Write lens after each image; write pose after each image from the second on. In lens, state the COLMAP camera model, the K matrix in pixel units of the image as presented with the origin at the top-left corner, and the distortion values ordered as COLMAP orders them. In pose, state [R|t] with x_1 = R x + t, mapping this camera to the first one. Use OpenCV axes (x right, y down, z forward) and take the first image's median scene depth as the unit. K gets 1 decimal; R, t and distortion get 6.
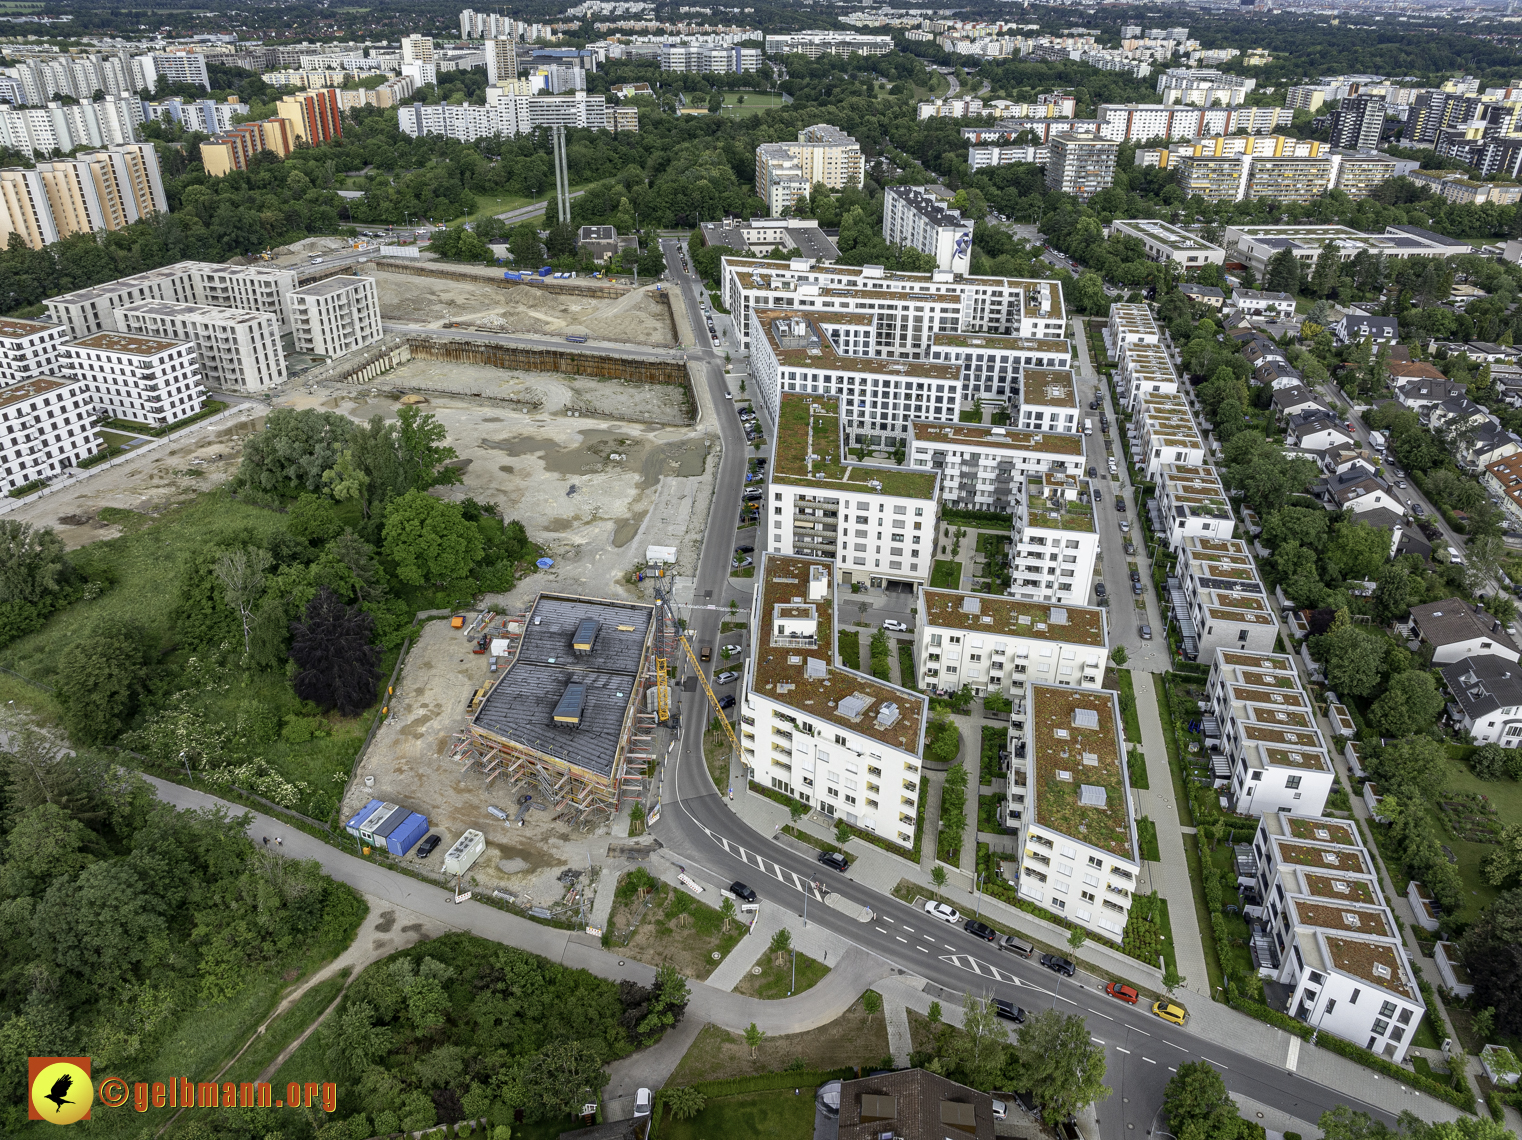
lens RADIAL K [[1096.6, 0, 761.0], [0, 1096.6, 570.0], [0, 0, 1]] dist [-0.048938, 0.020218]
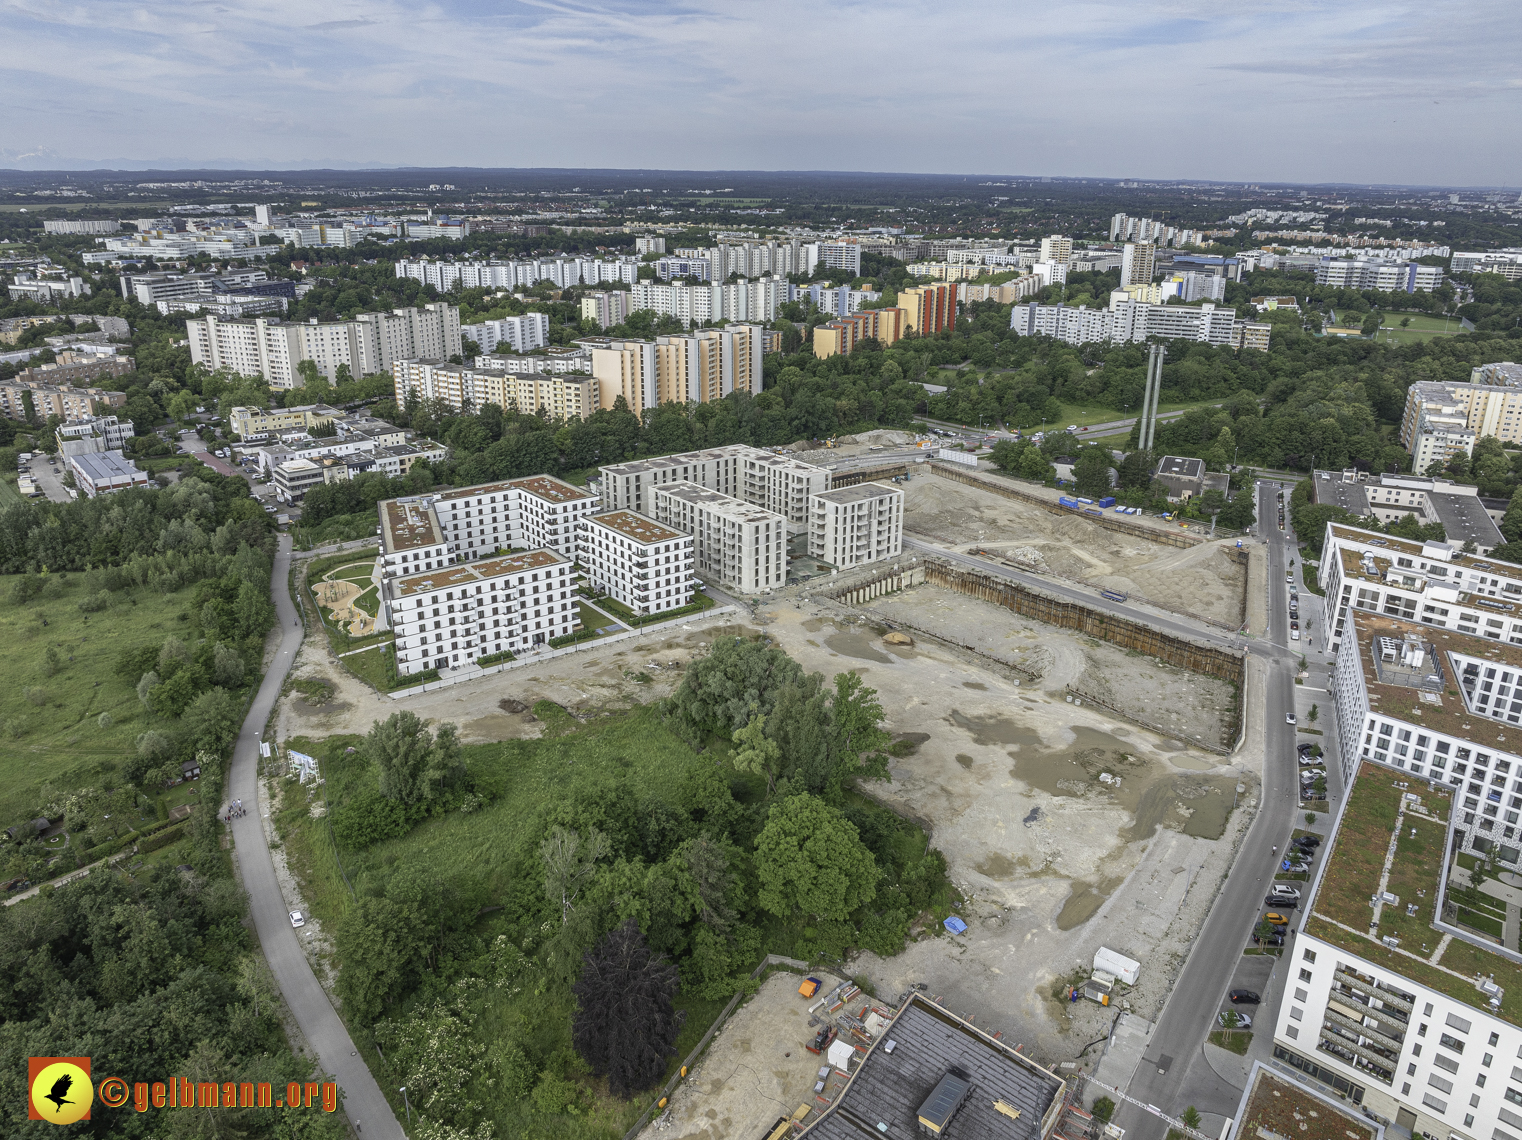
lens RADIAL K [[1096.6, 0, 761.0], [0, 1096.6, 570.0], [0, 0, 1]] dist [-0.048938, 0.020218]
pose [[0.851644, 0.175371, -0.493911, 0.009072], [-0.251962, 0.963314, -0.092415, -0.090760], [0.459585, 0.203152, 0.864587, 0.164391]]
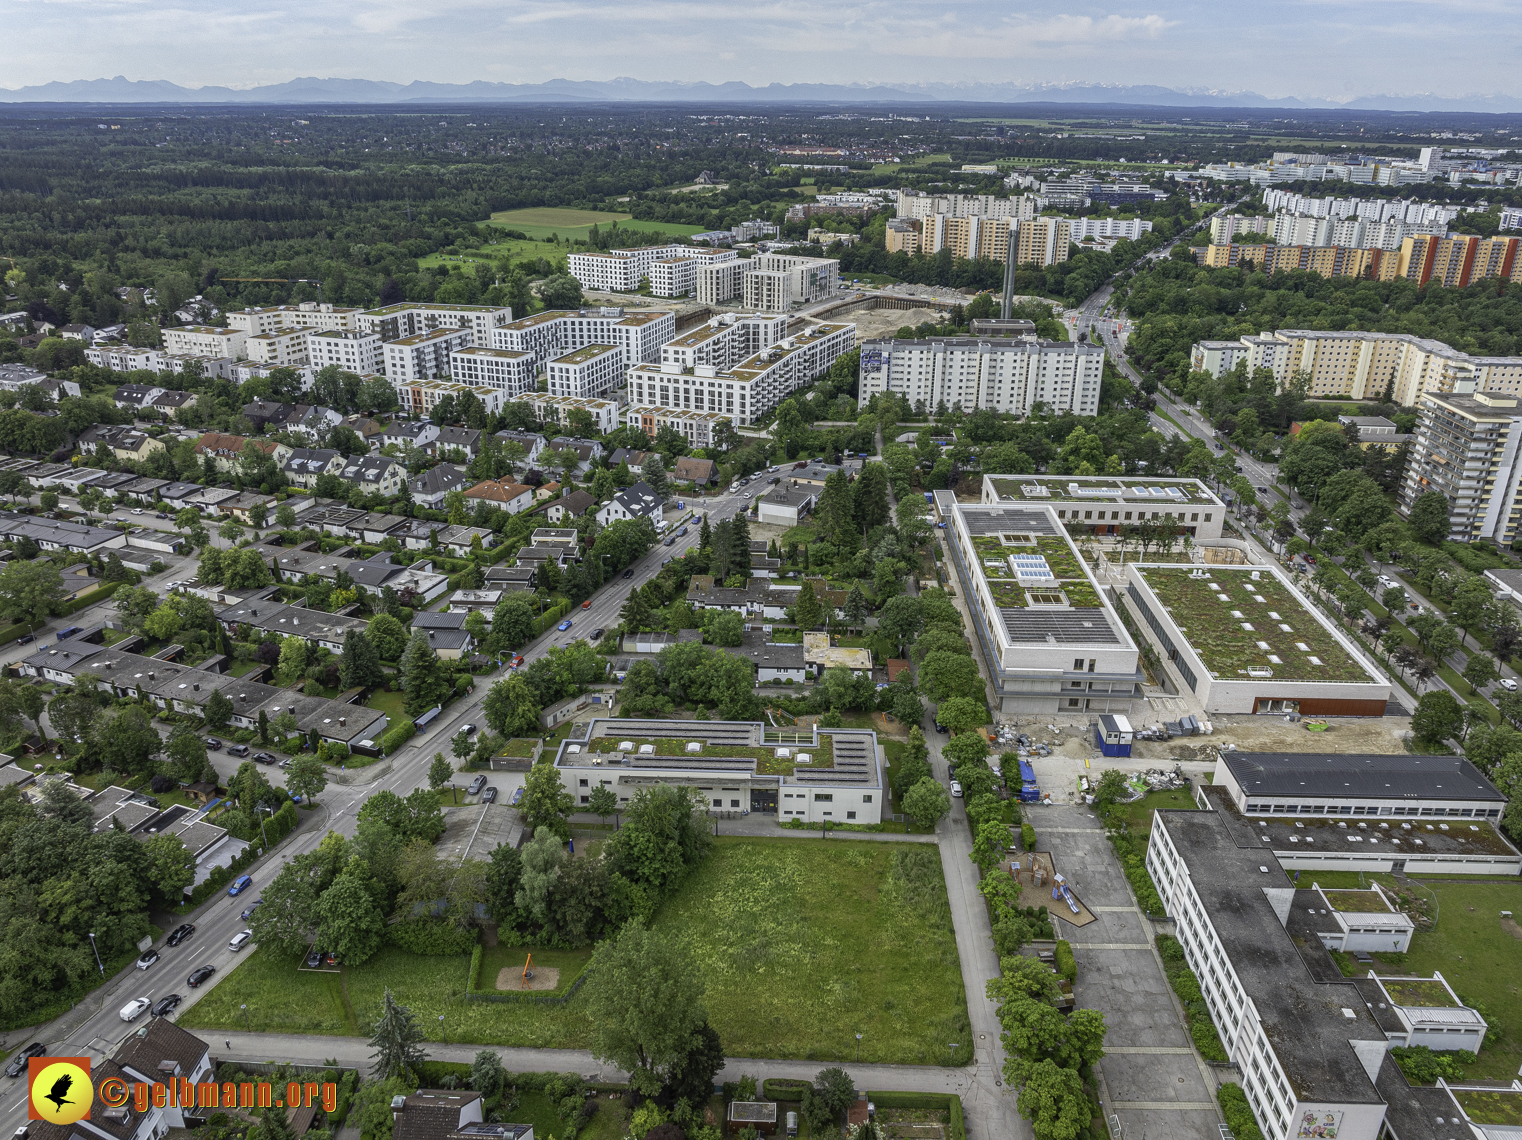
lens RADIAL K [[1098.4, 0, 761.0], [0, 1098.4, 570.0], [0, 0, 1]] dist [-0.058018, 0.033488]
pose [[-0.170290, 0.377682, -0.910141, 1.399691], [-0.487354, 0.770479, 0.410912, -0.612806], [0.856439, 0.513535, 0.052860, 1.145876]]
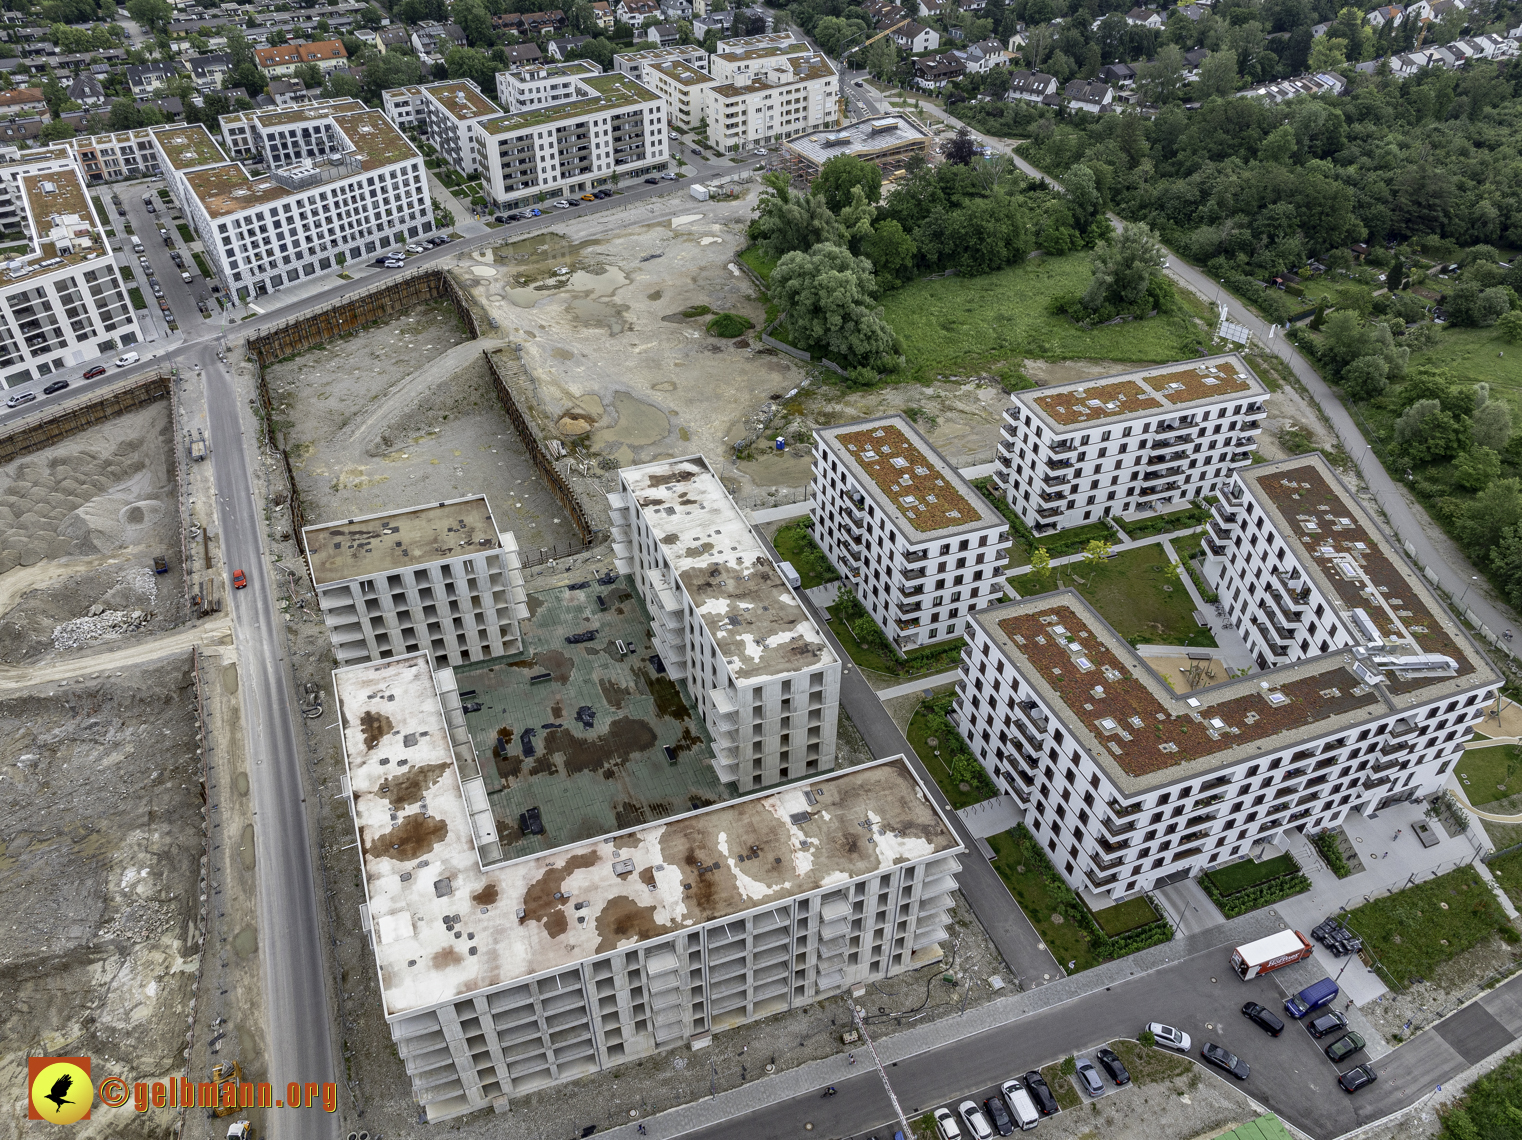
lens RADIAL K [[1098.4, 0, 761.0], [0, 1098.4, 570.0], [0, 0, 1]] dist [-0.058018, 0.033488]
pose [[-0.656383, -0.486484, 0.576623, -0.742572], [0.355764, 0.474403, 0.805217, -0.551702], [-0.665277, 0.733673, -0.138317, 0.976729]]
